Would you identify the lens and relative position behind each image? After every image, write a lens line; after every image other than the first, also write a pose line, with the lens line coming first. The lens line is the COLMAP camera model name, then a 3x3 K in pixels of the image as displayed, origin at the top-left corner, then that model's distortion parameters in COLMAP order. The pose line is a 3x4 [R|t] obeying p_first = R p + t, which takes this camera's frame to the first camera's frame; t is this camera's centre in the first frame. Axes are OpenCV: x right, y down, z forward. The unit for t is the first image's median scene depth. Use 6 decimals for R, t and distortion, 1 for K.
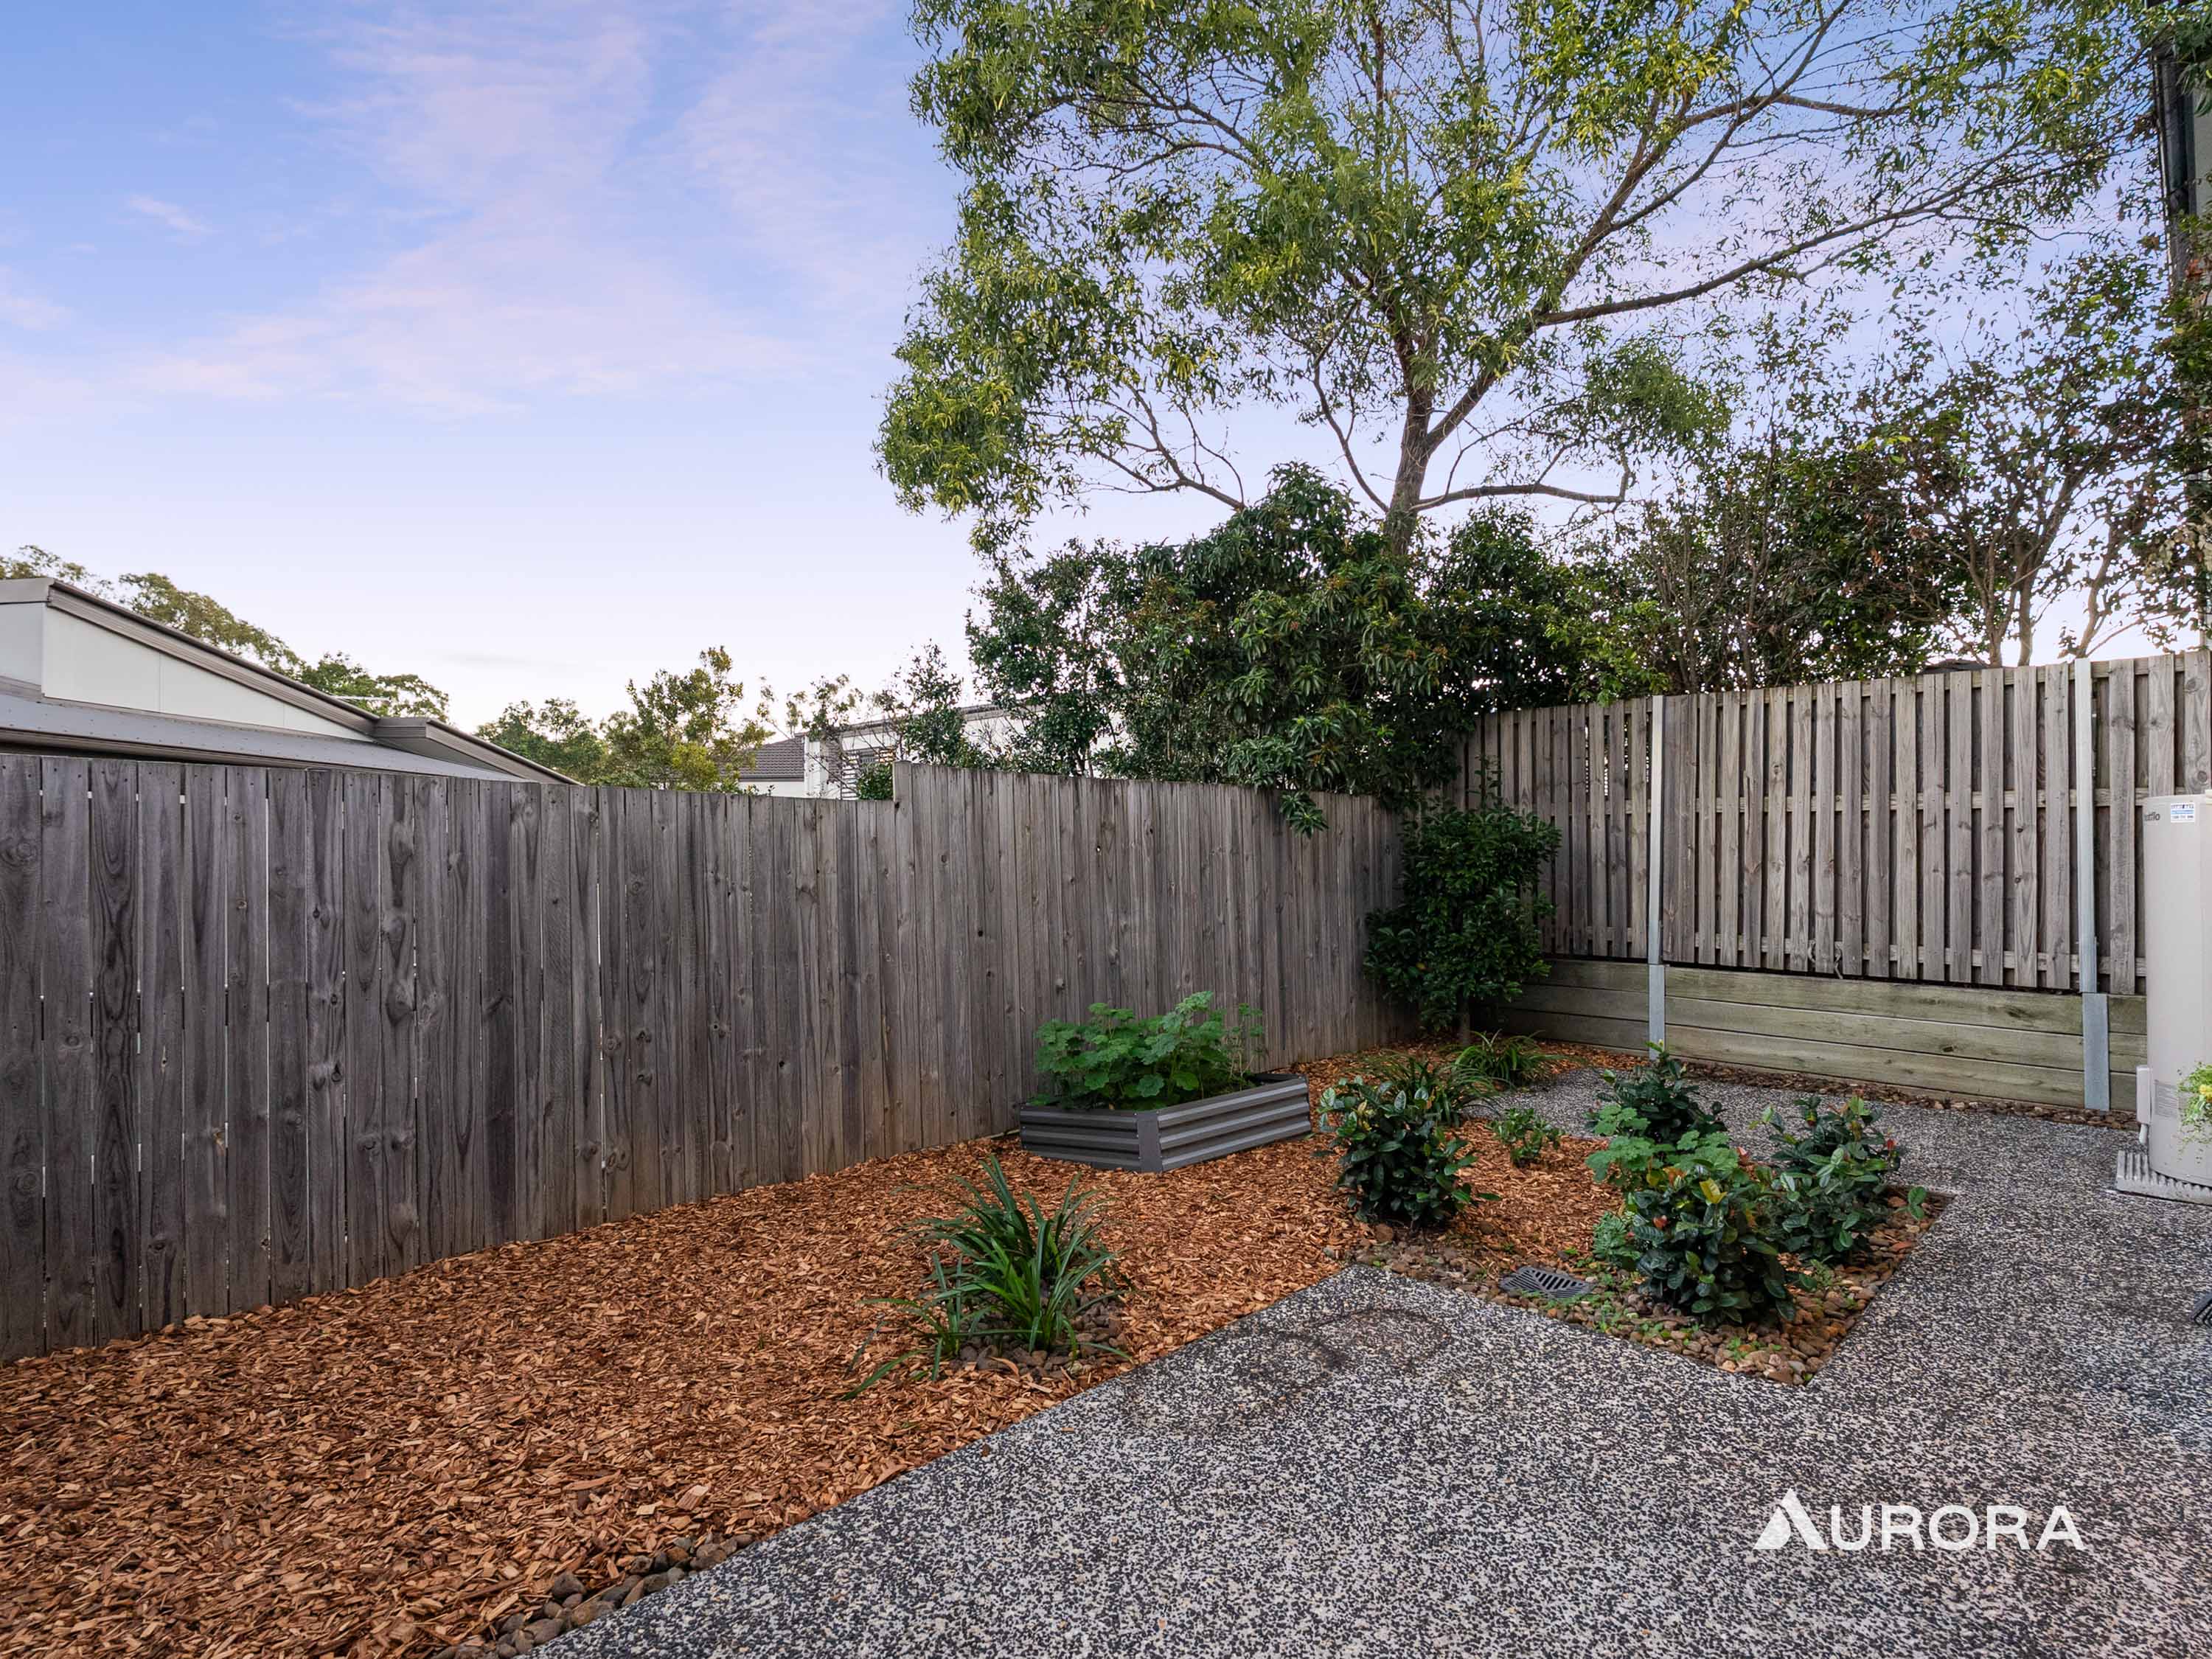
lens RADIAL K [[1119.1, 0, 1119.1], [0, 1119.1, 836.4], [0, 0, 1]] dist [-0.004586, 0.001630]
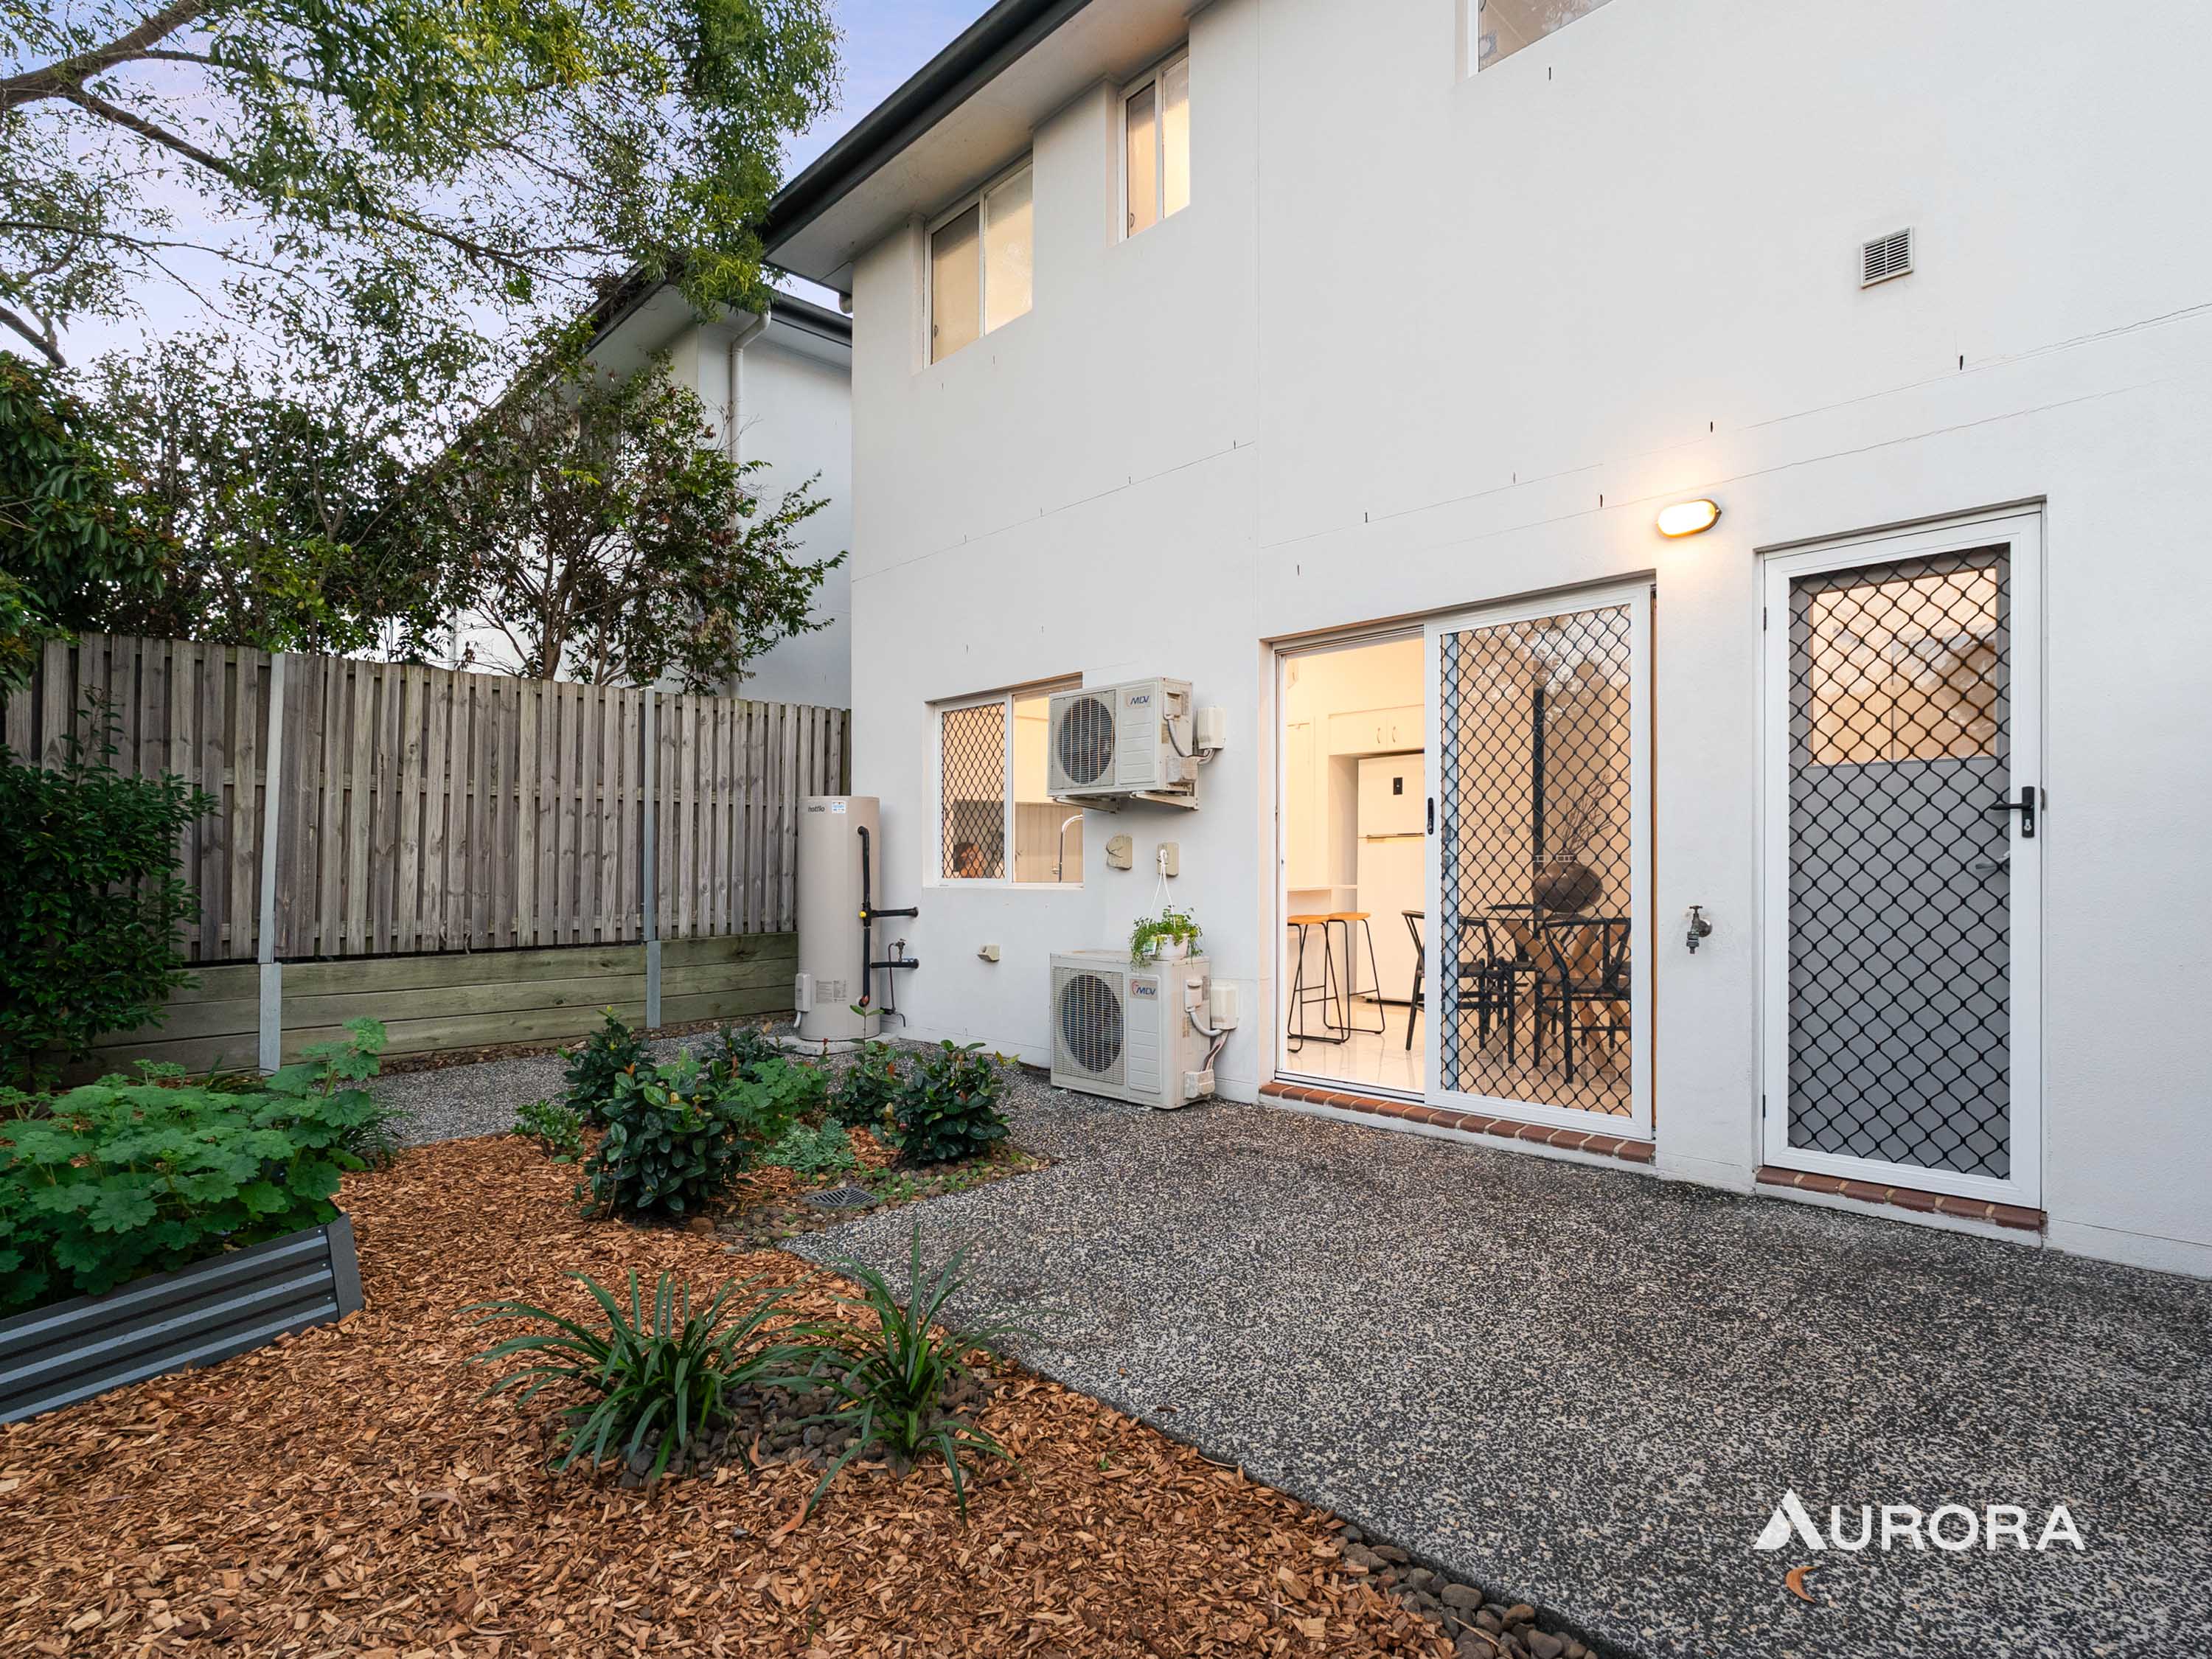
lens RADIAL K [[1119.1, 0, 1119.1], [0, 1119.1, 836.5], [0, 0, 1]] dist [-0.004586, 0.001630]
pose [[0.006892, 0.014981, 0.999864, -0.397328], [-0.012477, 0.999811, -0.014895, 0.024765], [-0.999898, -0.012373, 0.007078, 0.377012]]
